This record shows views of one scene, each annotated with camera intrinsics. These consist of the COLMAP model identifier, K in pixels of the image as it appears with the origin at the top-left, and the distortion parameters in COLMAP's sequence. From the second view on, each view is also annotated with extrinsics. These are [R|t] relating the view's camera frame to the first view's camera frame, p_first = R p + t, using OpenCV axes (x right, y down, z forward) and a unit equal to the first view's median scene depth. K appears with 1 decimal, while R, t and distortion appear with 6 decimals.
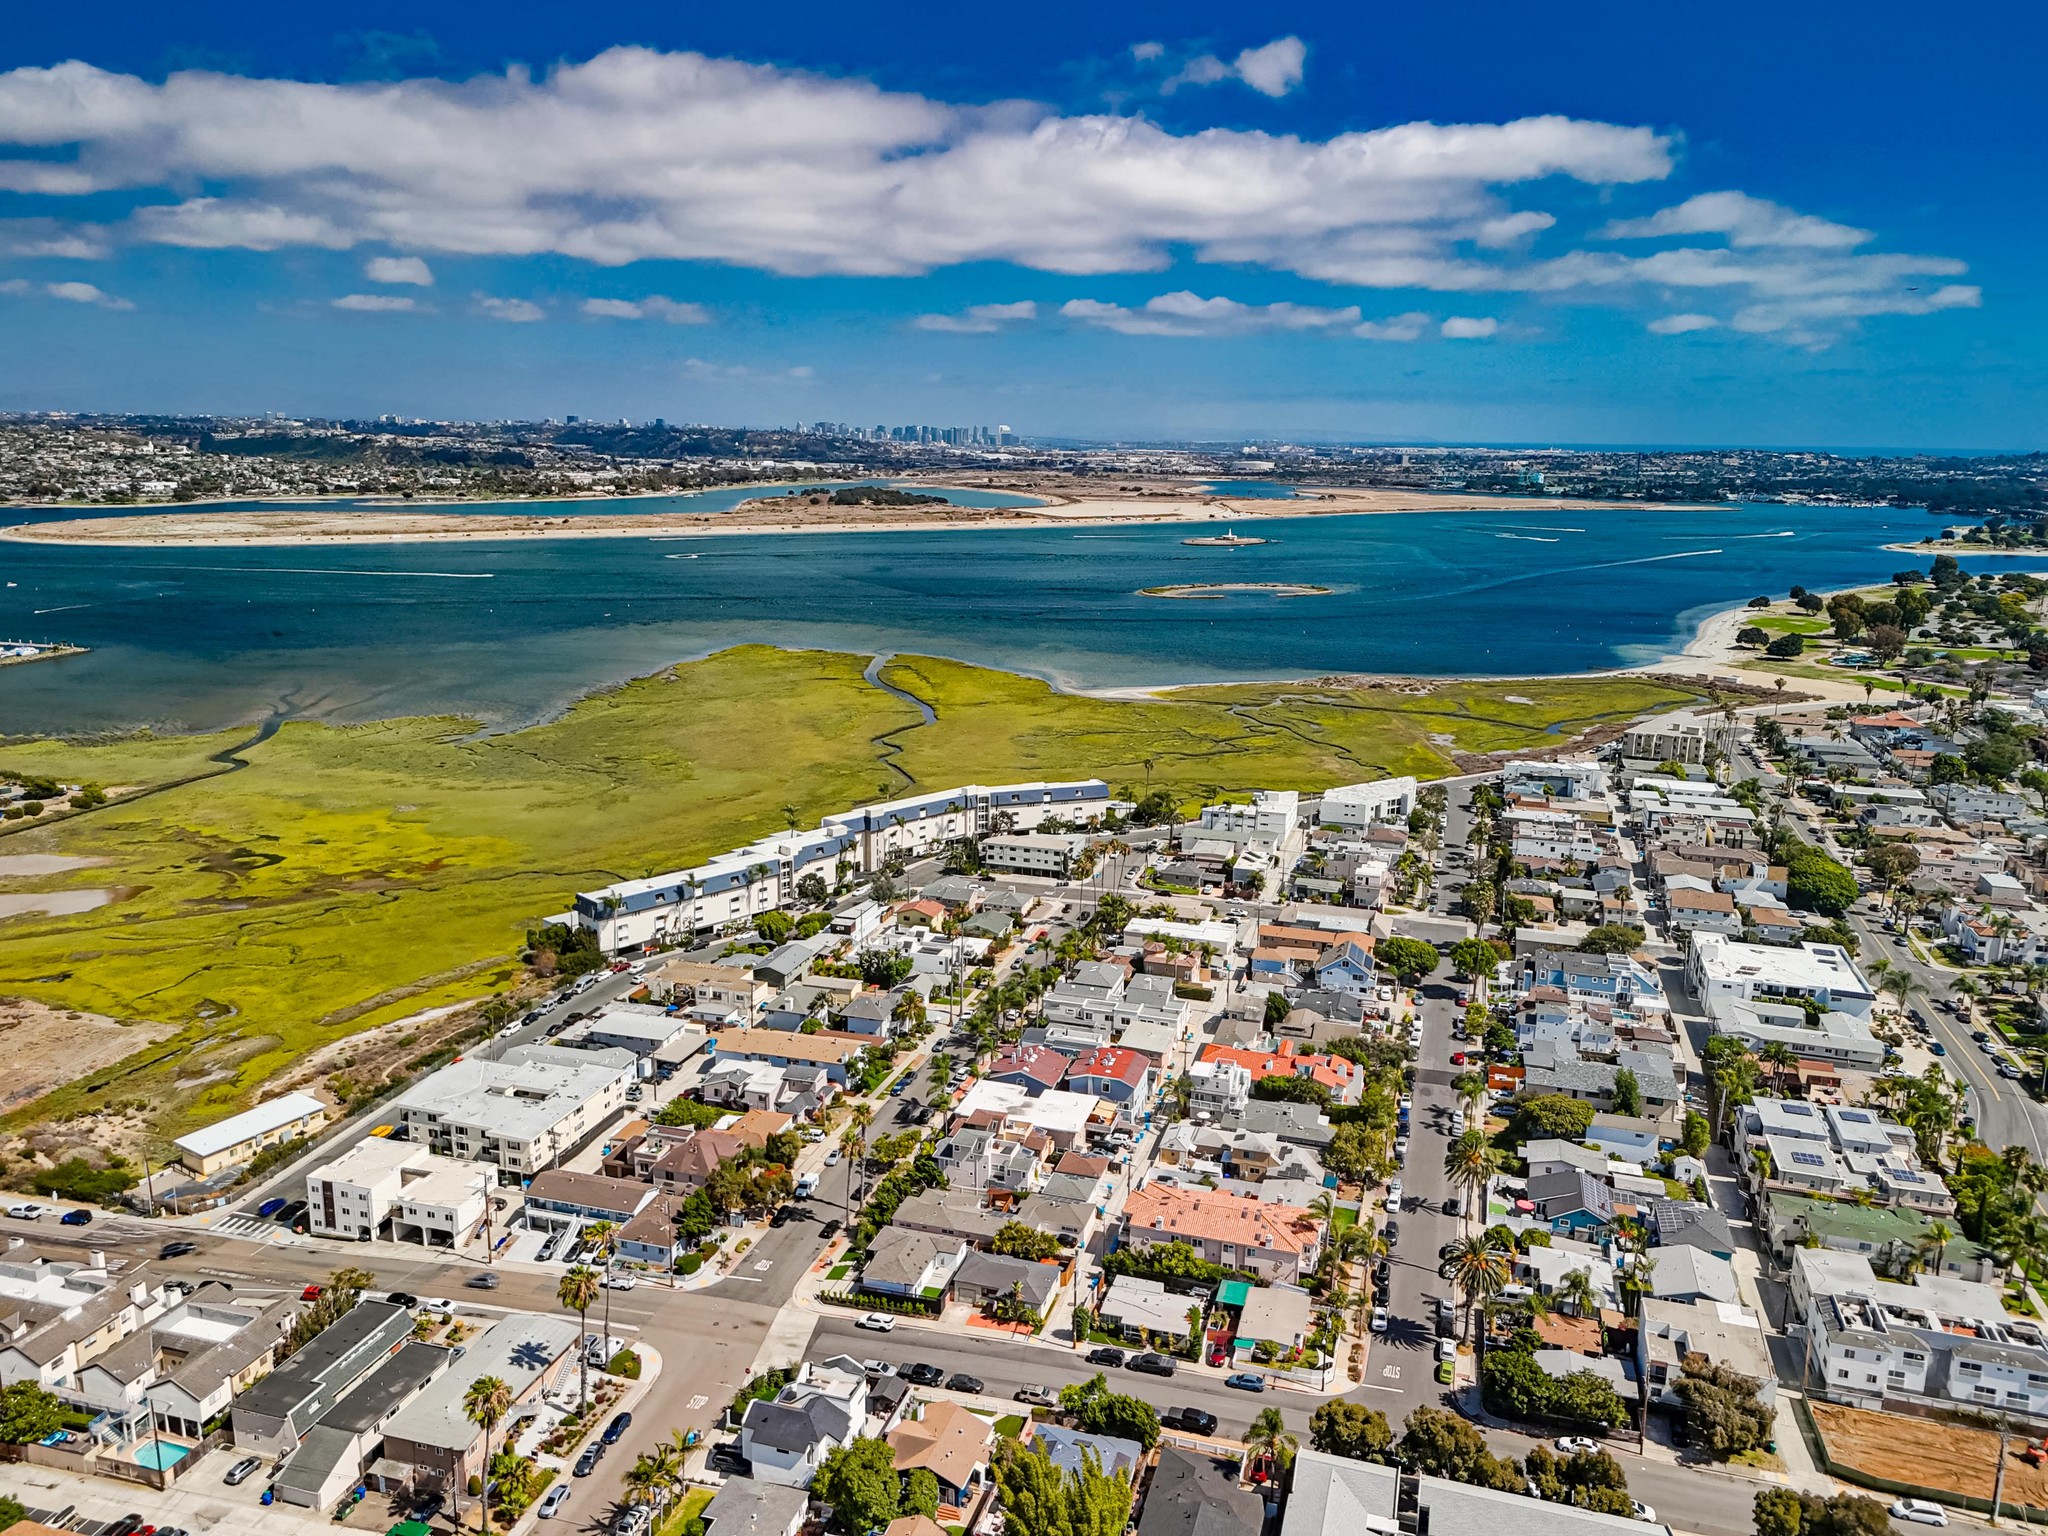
lens RADIAL K [[1512.5, 0, 1024.0], [0, 1512.5, 768.0], [0, 0, 1]] dist [0.091753, -0.088662]
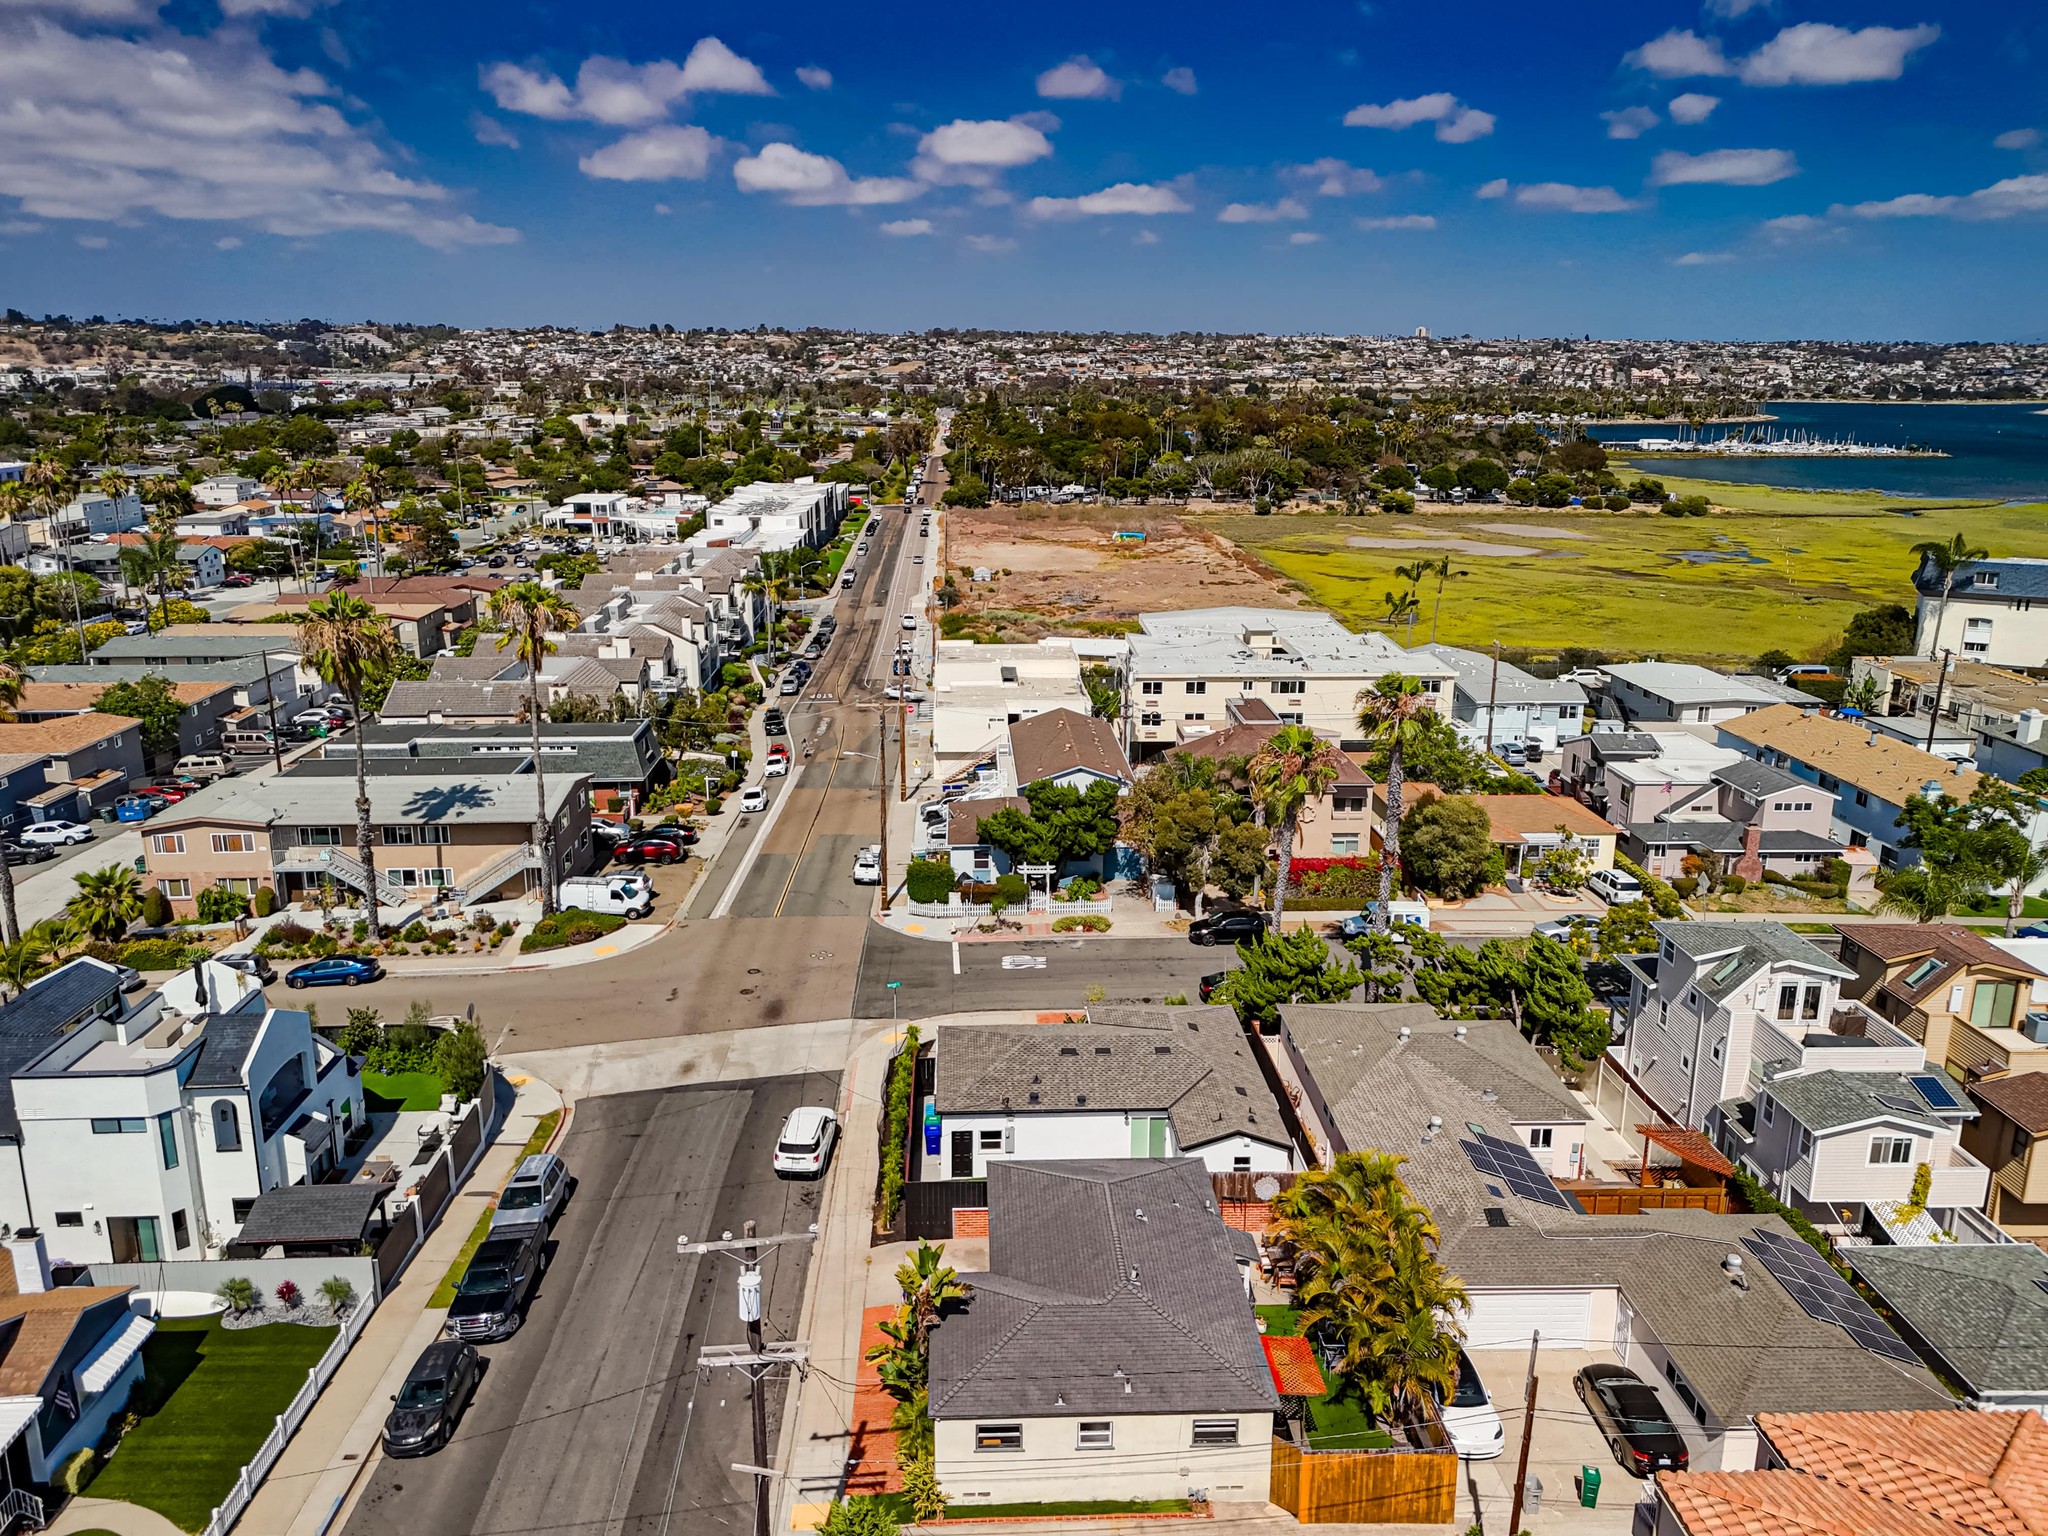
lens RADIAL K [[1512.5, 0, 1024.0], [0, 1512.5, 768.0], [0, 0, 1]] dist [0.091753, -0.088662]
pose [[0.344682, 0.241338, -0.907166, 0.110479], [-0.218010, 0.960544, 0.172705, 0.142019], [0.913053, 0.138243, 0.383696, 0.567506]]
